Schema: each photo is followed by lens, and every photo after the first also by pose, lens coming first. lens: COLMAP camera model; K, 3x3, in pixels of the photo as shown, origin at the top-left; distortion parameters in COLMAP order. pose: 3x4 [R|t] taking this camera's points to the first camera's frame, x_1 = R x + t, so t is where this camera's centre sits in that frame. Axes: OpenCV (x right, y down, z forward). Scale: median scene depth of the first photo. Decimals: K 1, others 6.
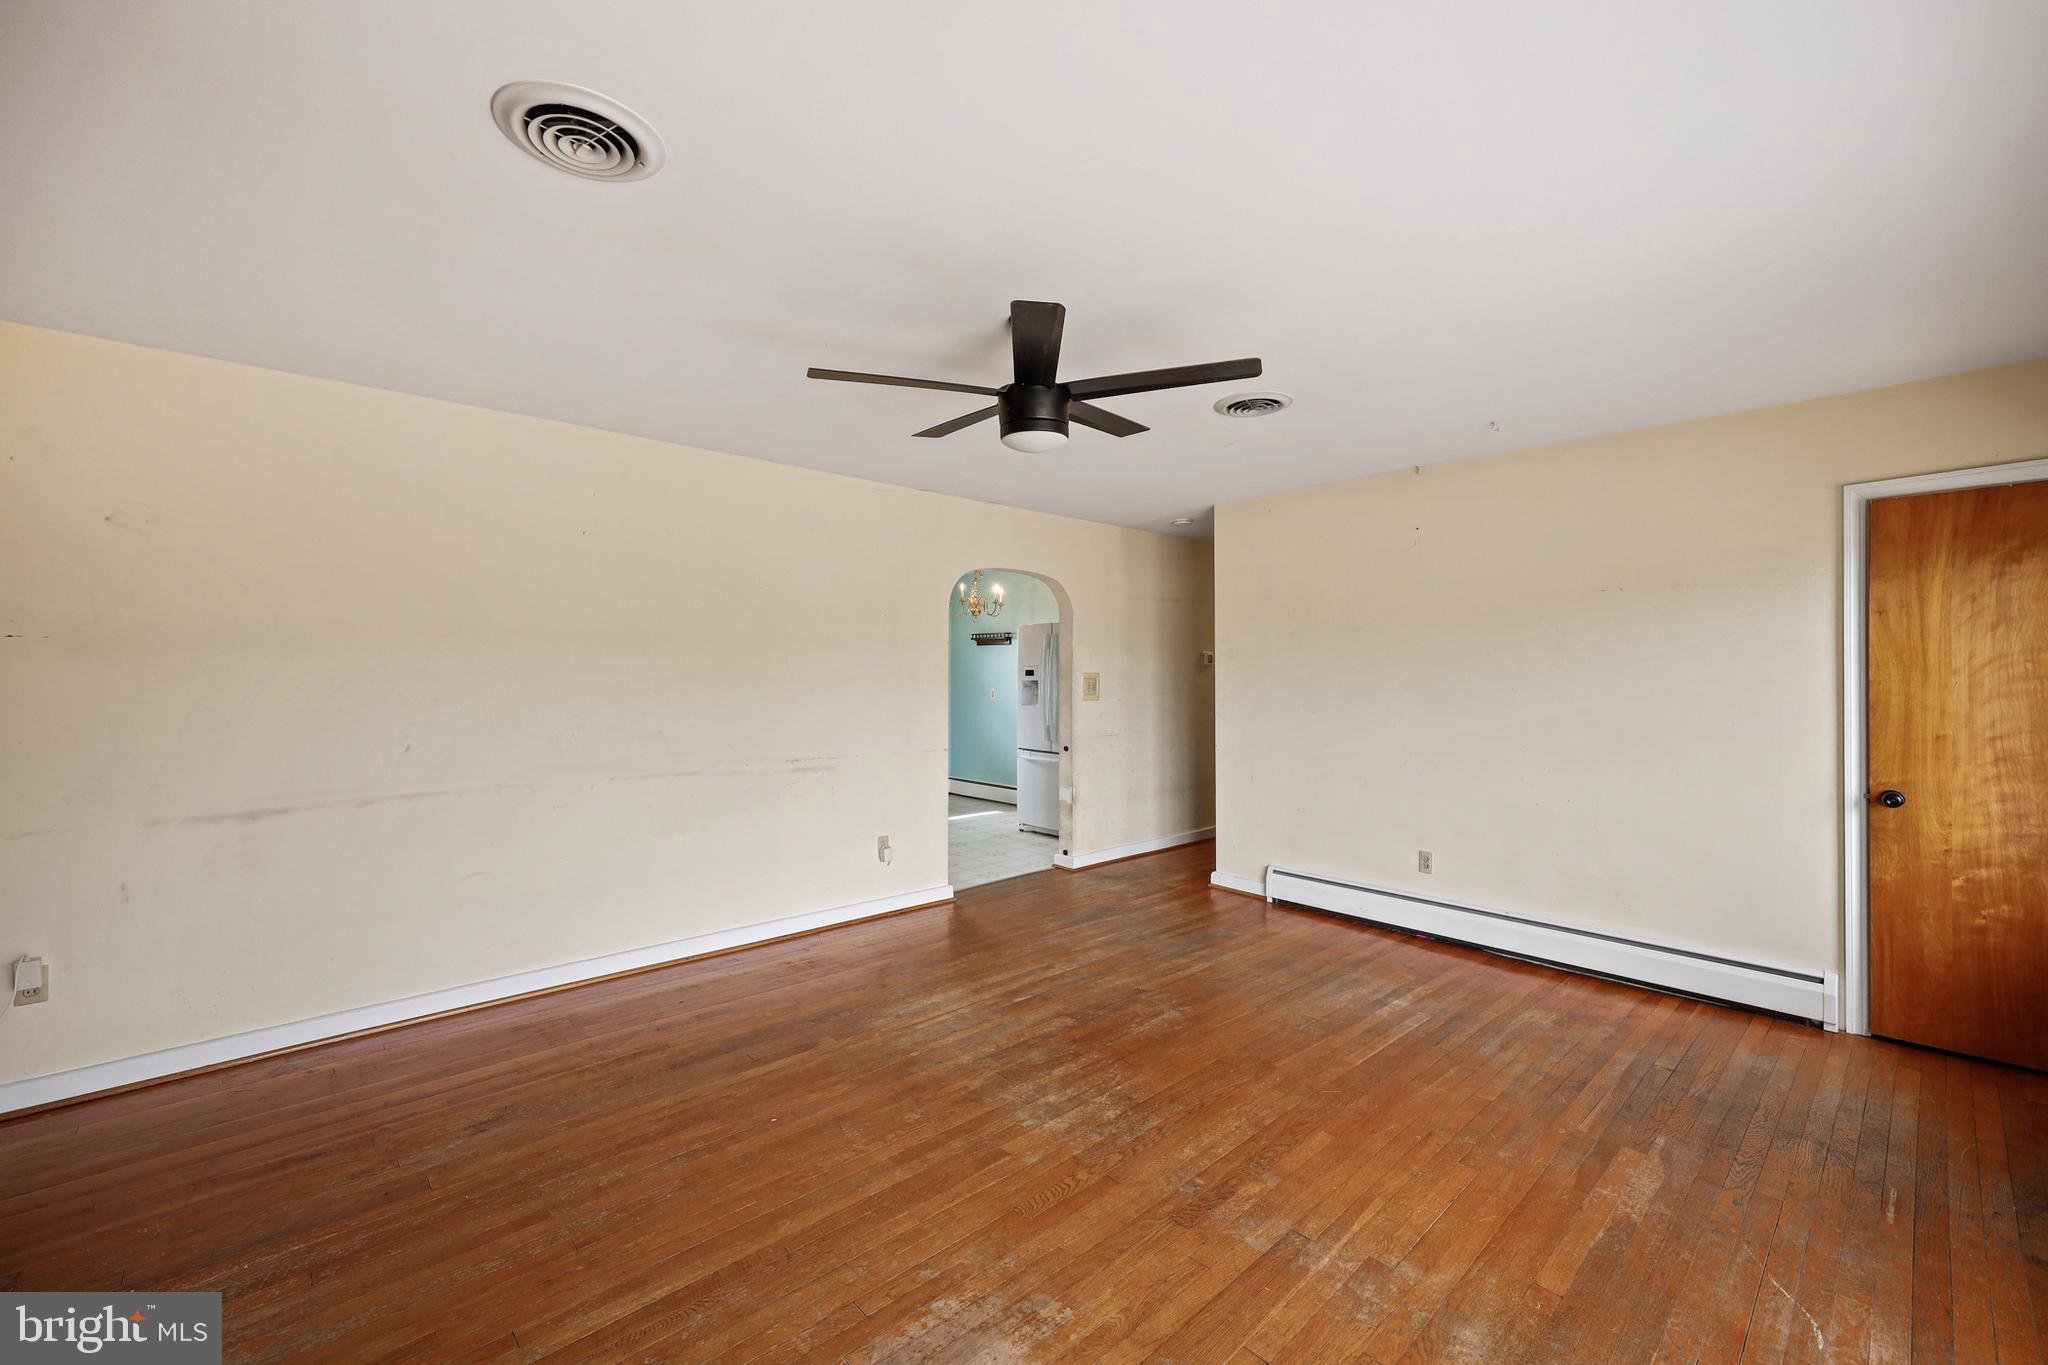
lens RADIAL K [[823.0, 0, 1032.3], [0, 823.0, 685.6], [0, 0, 1]] dist [-0.000691, 0.000041]
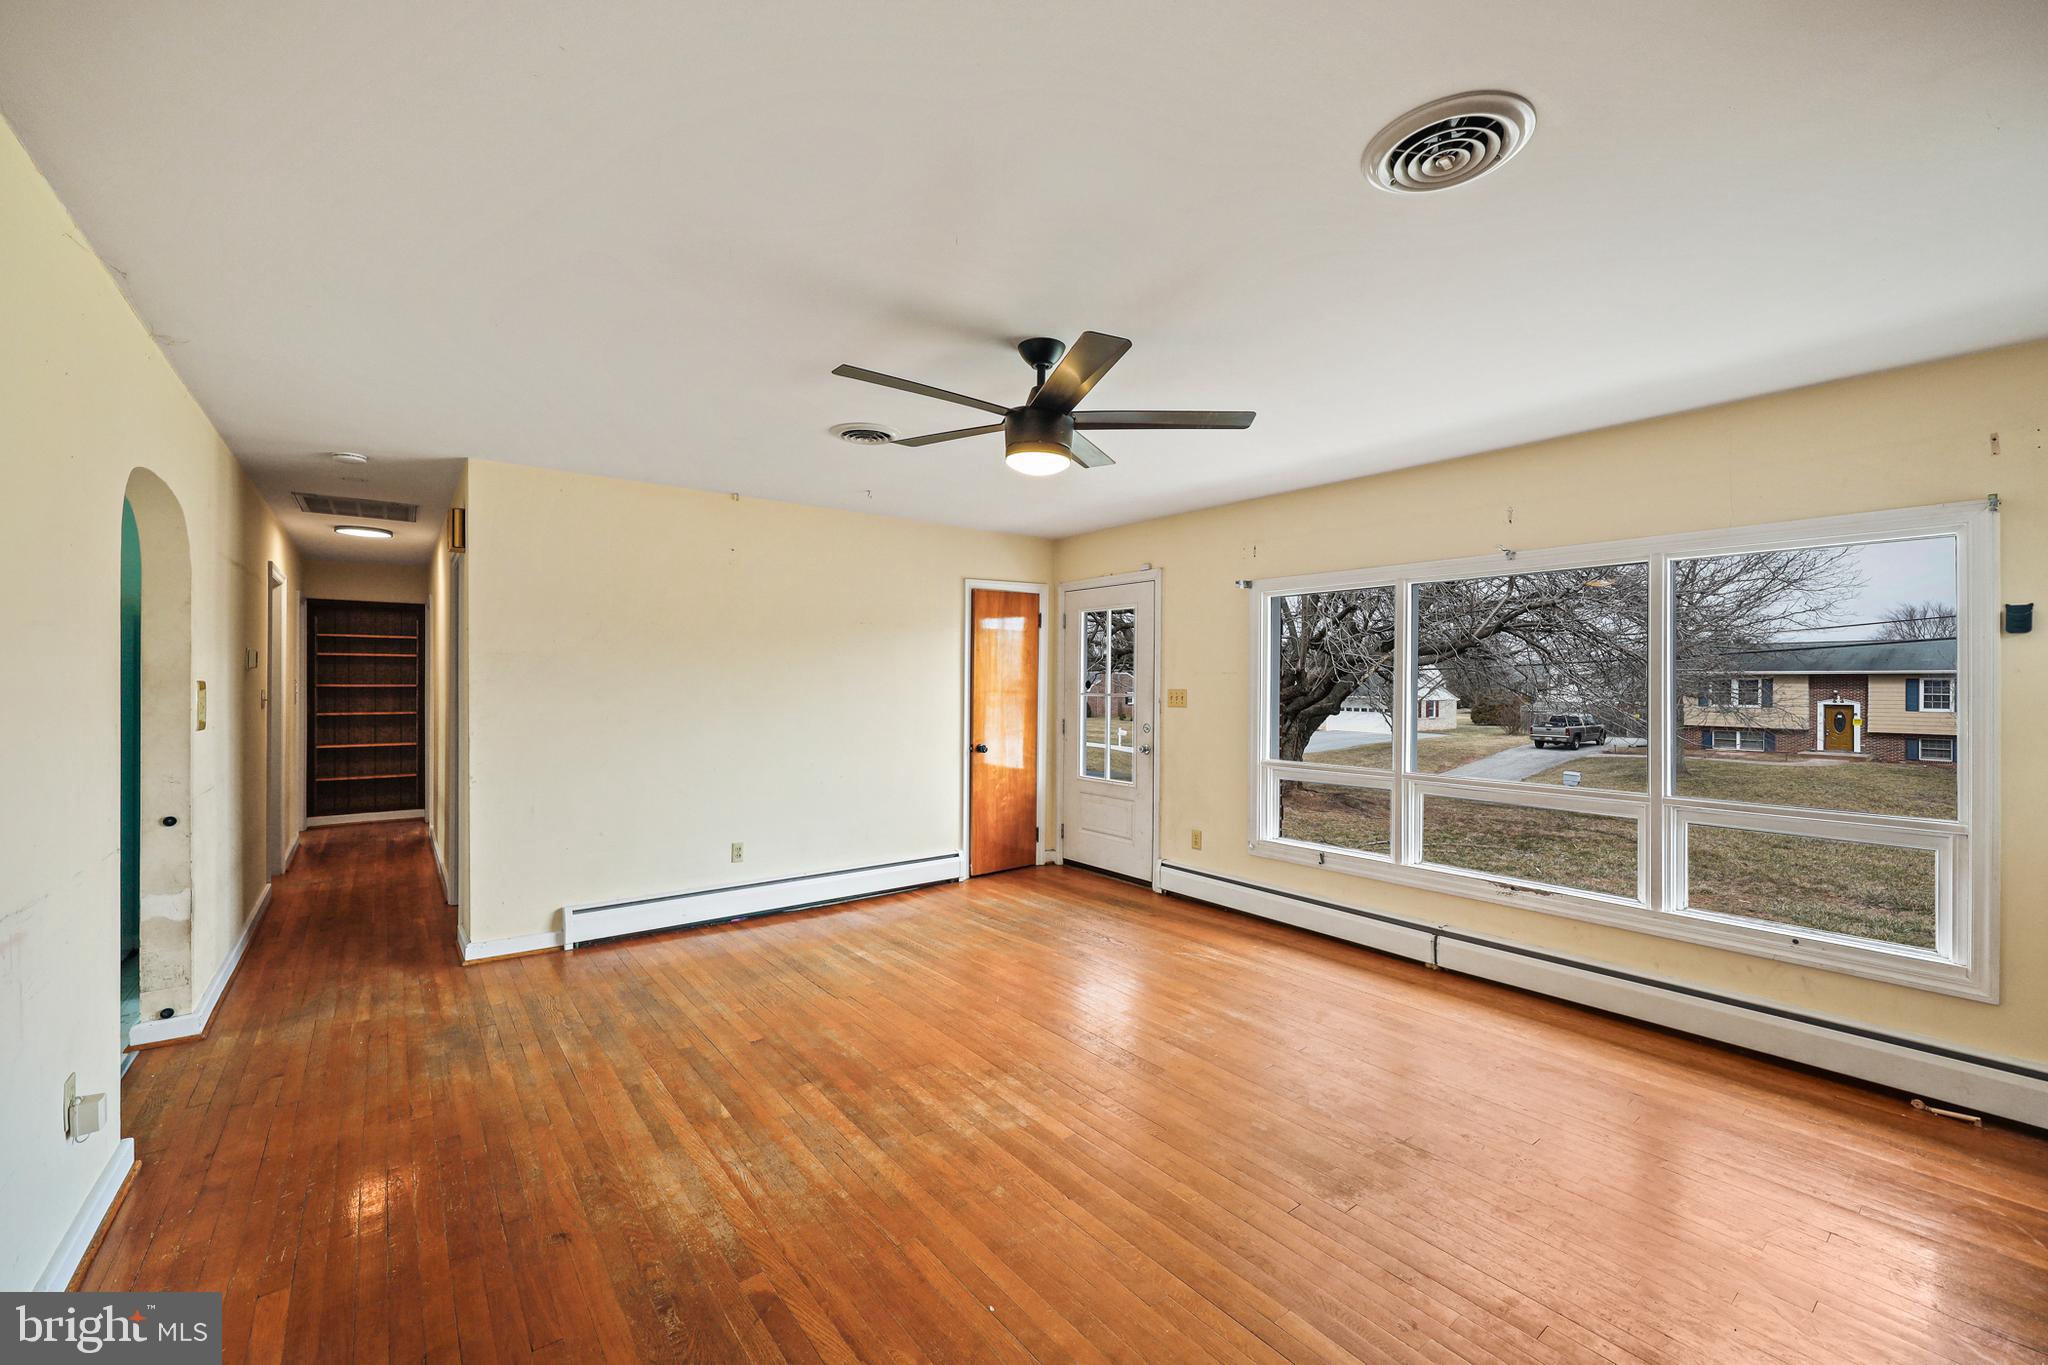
lens RADIAL K [[823.0, 0, 1016.9], [0, 823.0, 691.4], [0, 0, 1]] dist [-0.000691, 0.000041]
pose [[0.092428, -0.015289, 0.995602, -0.769828], [0.011132, 0.999835, 0.014320, -0.018261], [-0.995657, 0.009760, 0.092583, 0.679854]]
